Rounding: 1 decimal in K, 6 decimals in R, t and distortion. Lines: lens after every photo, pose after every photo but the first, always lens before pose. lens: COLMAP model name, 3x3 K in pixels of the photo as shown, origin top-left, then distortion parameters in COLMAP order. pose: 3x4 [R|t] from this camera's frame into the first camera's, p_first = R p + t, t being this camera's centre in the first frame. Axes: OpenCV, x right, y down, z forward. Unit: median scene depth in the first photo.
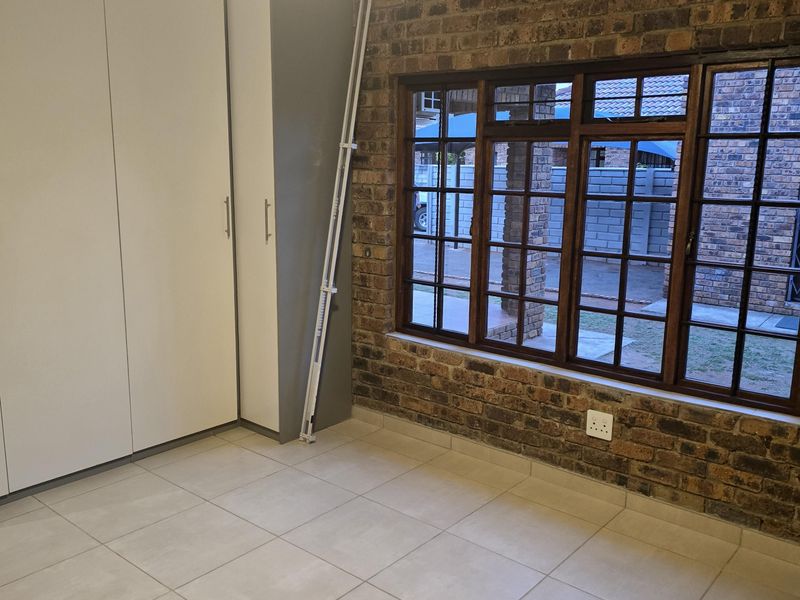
lens RADIAL K [[723.7, 0, 395.6], [0, 723.7, 296.8], [0, 0, 1]] dist [0.044212, -0.041002]
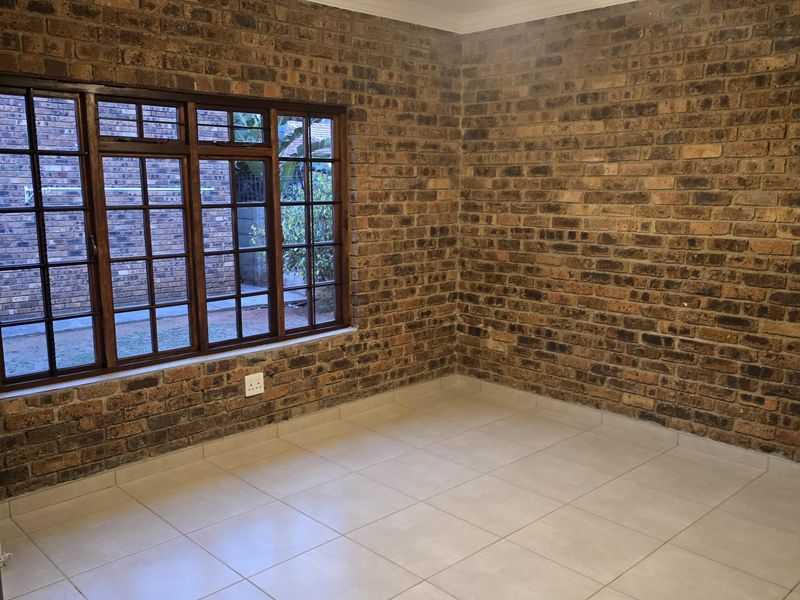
lens RADIAL K [[723.7, 0, 396.2], [0, 723.7, 303.4], [0, 0, 1]] dist [0.044212, -0.041002]
pose [[0.090930, -0.175399, 0.980289, -0.892438], [0.195652, 0.968329, 0.155111, -0.105516], [-0.976449, 0.177691, 0.122367, 0.569600]]
